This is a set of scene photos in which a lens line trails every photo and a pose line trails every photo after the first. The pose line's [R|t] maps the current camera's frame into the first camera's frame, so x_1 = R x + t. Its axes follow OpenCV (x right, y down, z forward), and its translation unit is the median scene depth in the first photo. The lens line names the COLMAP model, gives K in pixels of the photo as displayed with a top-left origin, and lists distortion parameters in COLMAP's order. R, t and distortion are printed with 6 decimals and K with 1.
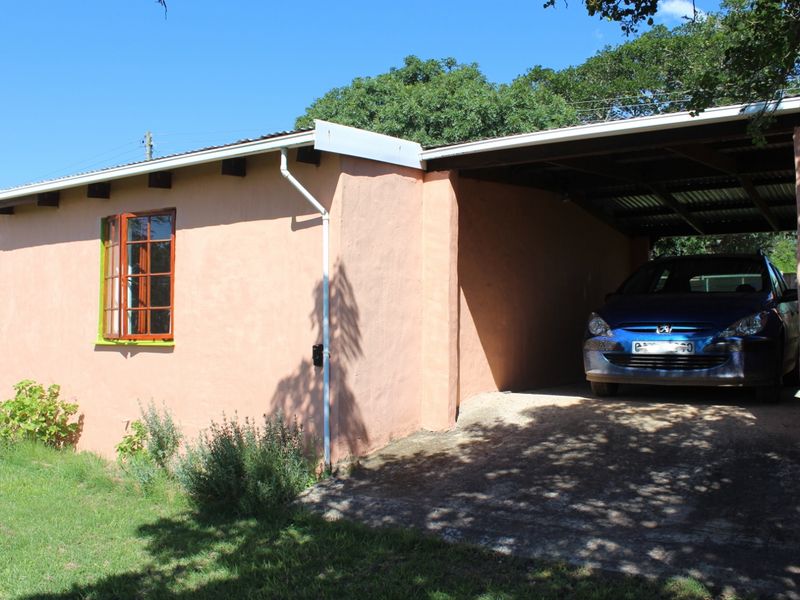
lens RADIAL K [[771.4, 0, 400.0], [0, 771.4, 300.0], [0, 0, 1]] dist [-0.006556, -0.004035]
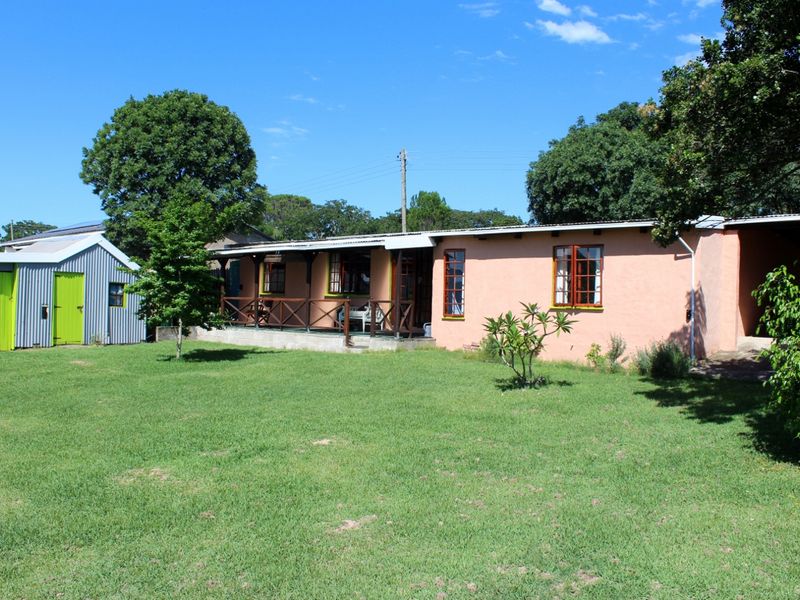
lens RADIAL K [[743.3, 0, 400.0], [0, 743.3, 300.0], [0, 0, 1]] dist [-0.104262, 0.001028]
pose [[0.987781, 0.018945, -0.154691, -0.531230], [-0.012816, 0.999097, 0.040518, -0.043197], [0.155319, -0.038040, 0.987132, -1.114730]]
